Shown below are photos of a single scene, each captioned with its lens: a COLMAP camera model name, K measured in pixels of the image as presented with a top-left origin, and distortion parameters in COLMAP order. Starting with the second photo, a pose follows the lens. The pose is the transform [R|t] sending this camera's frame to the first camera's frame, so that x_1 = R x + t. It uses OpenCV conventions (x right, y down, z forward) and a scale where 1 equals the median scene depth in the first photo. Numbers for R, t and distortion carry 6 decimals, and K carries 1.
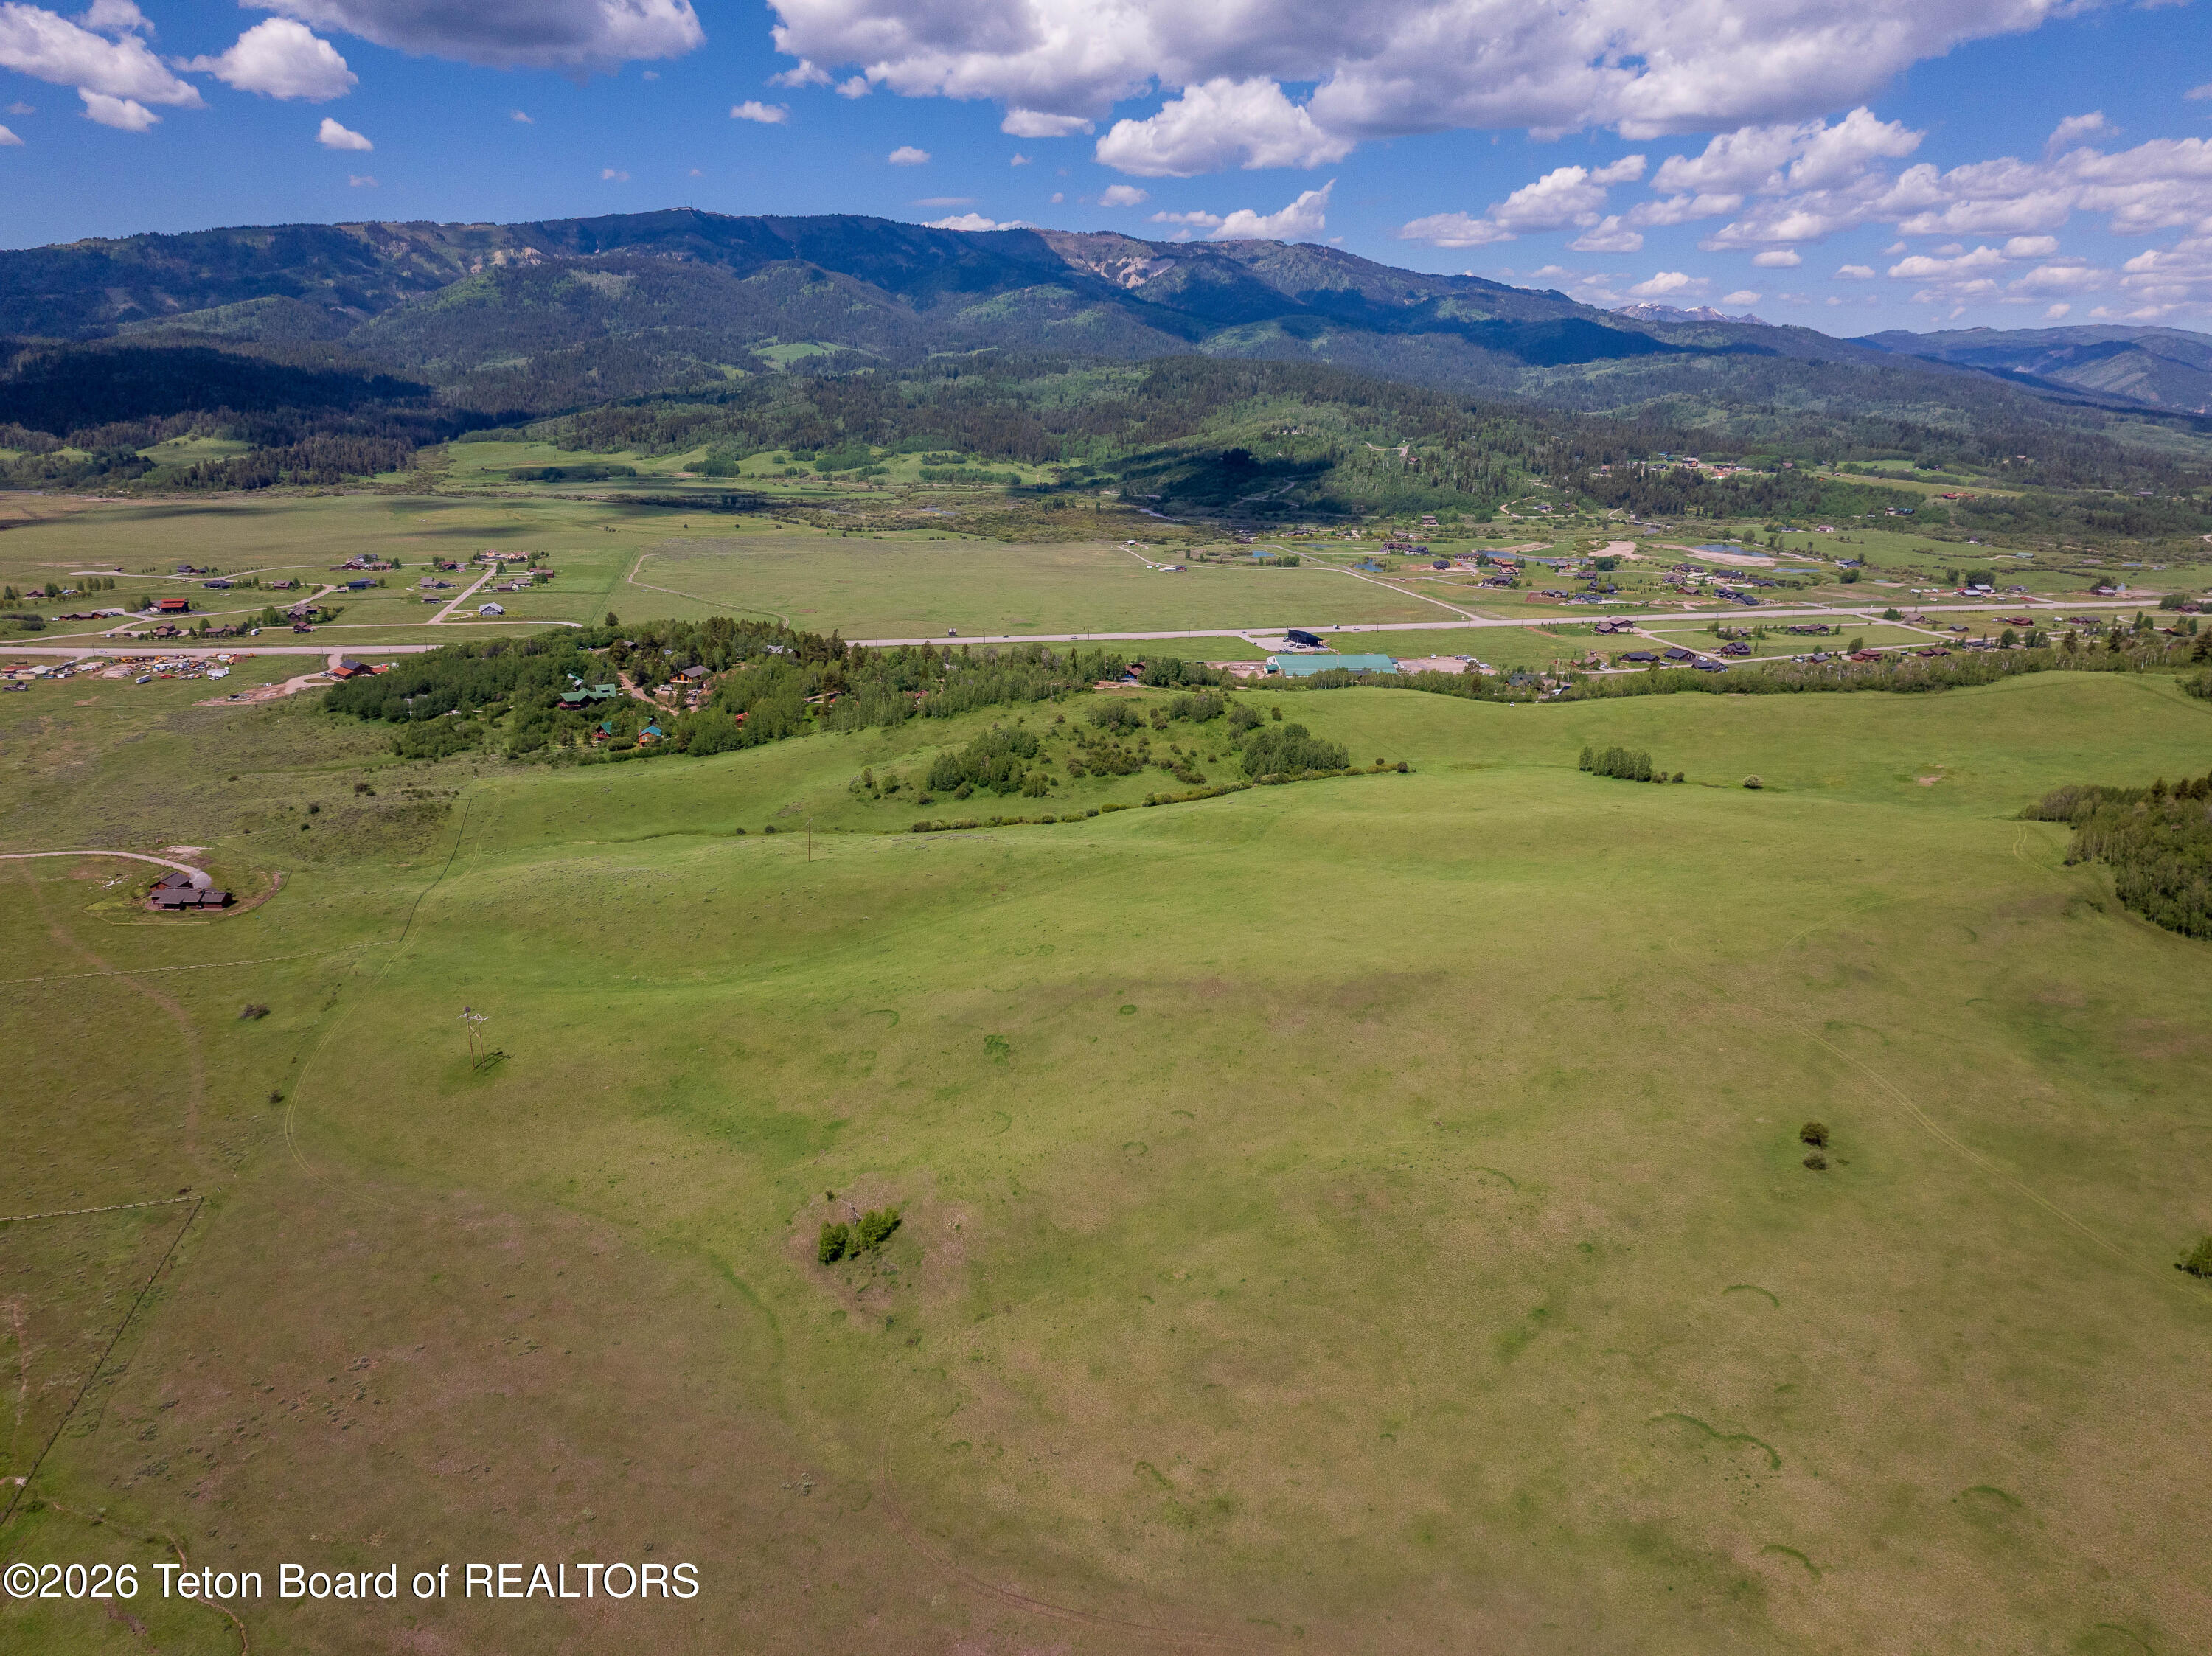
lens RADIAL K [[1567.7, 0, 1114.6], [0, 1567.7, 803.2], [0, 0, 1]] dist [-0.041778, 0.002957]
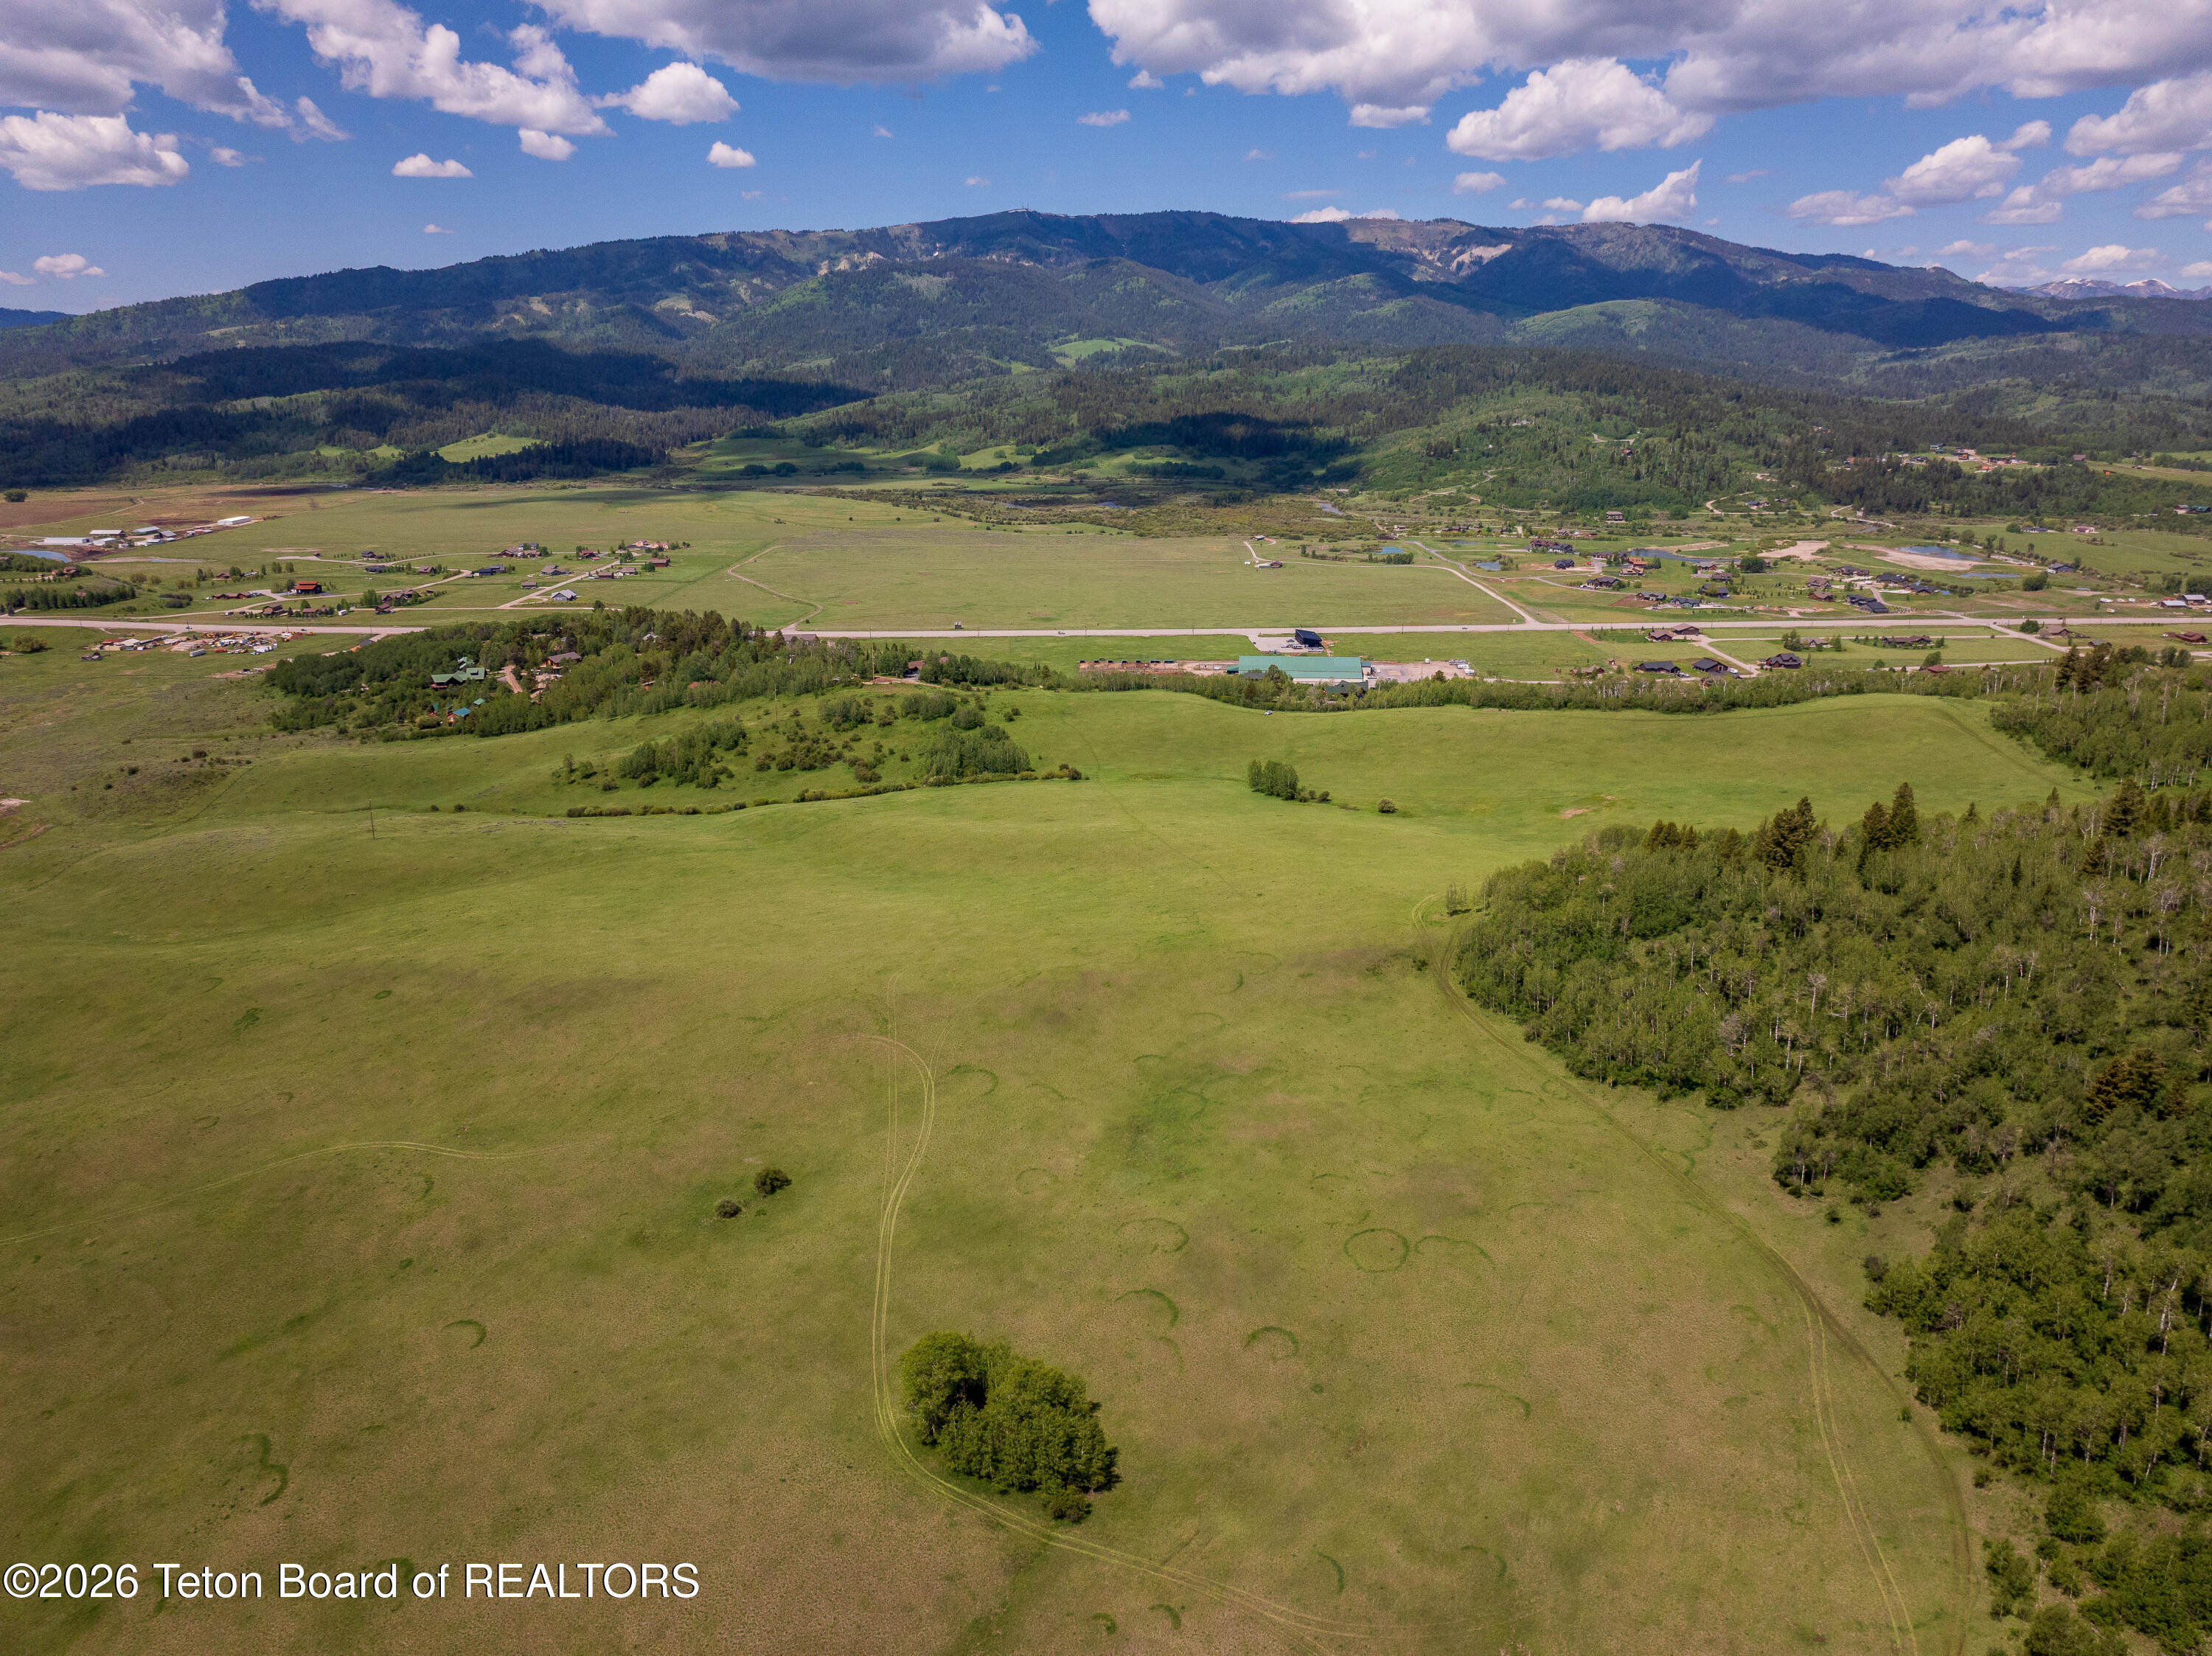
lens RADIAL K [[1567.7, 0, 1114.6], [0, 1567.7, 803.2], [0, 0, 1]] dist [-0.041778, 0.002957]
pose [[0.972925, 0.045091, -0.226681, 0.092338], [-0.044161, 0.998982, 0.009173, -0.003231], [0.226864, 0.001086, 0.973926, 0.014801]]
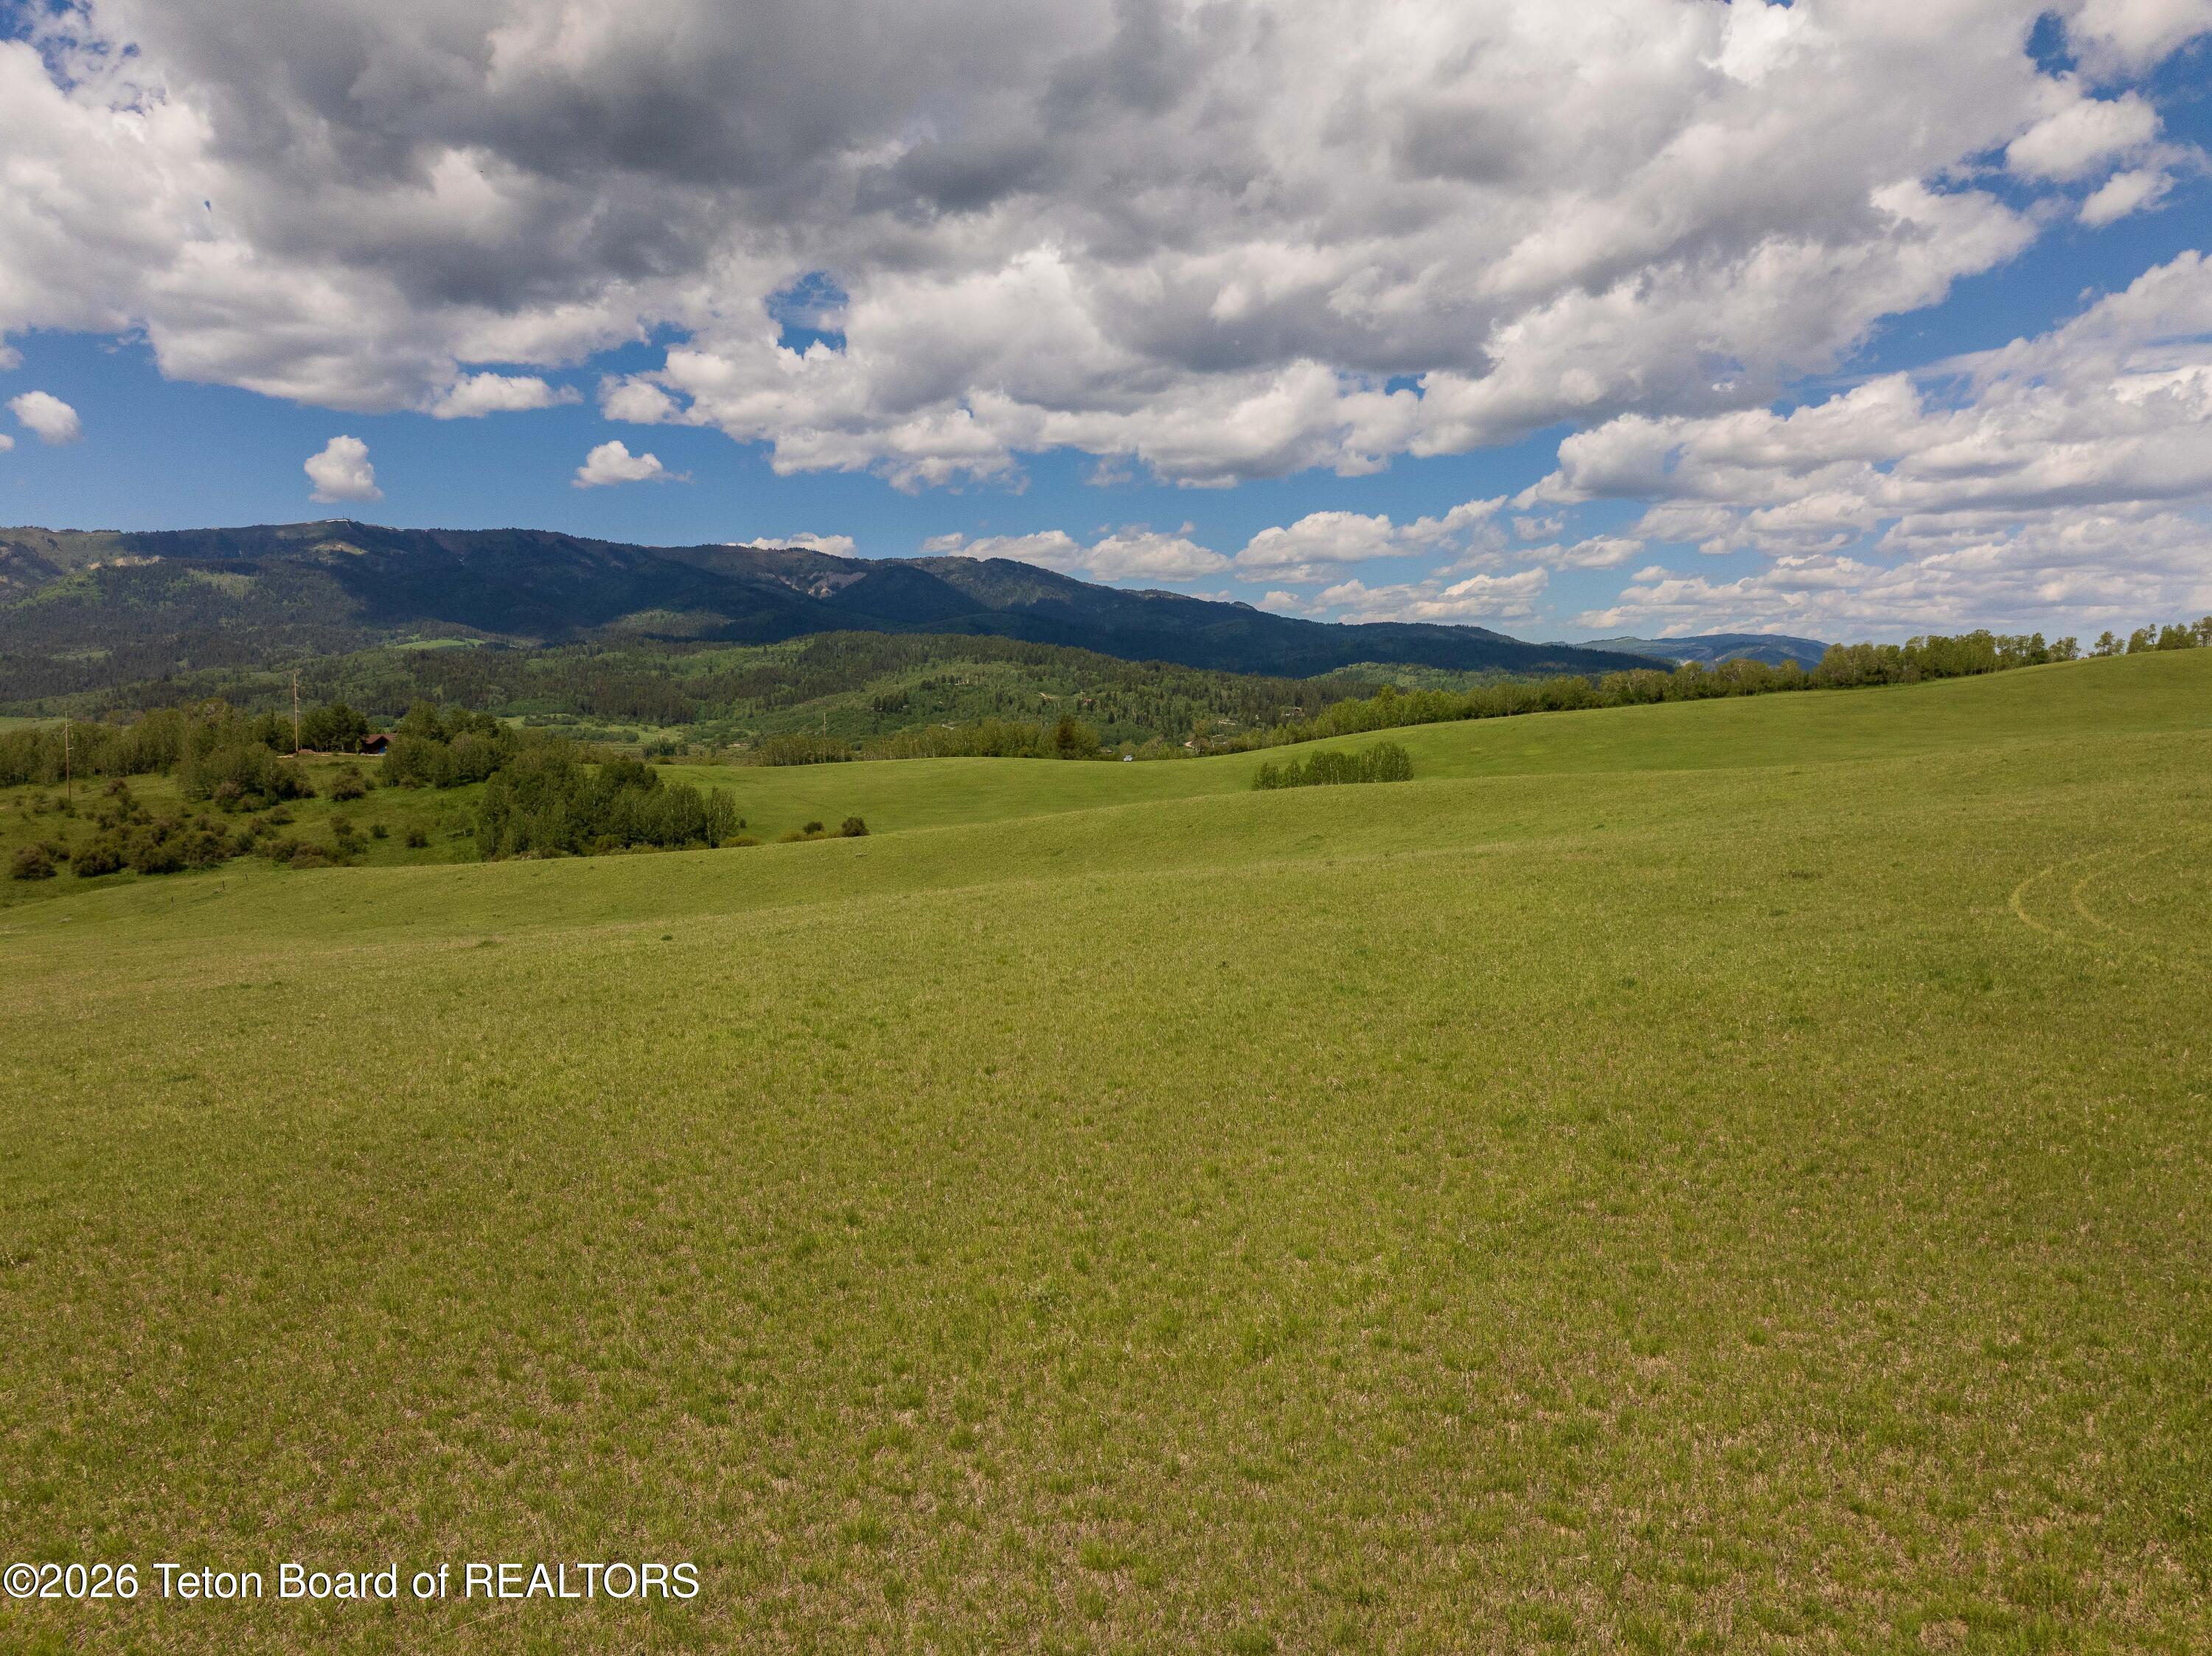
lens RADIAL K [[1567.7, 0, 1114.6], [0, 1567.7, 803.2], [0, 0, 1]] dist [-0.041778, 0.002957]
pose [[0.983973, -0.029135, 0.175920, 0.038850], [0.064716, 0.977643, -0.200063, 0.013100], [-0.166159, 0.208241, 0.963860, 0.123588]]
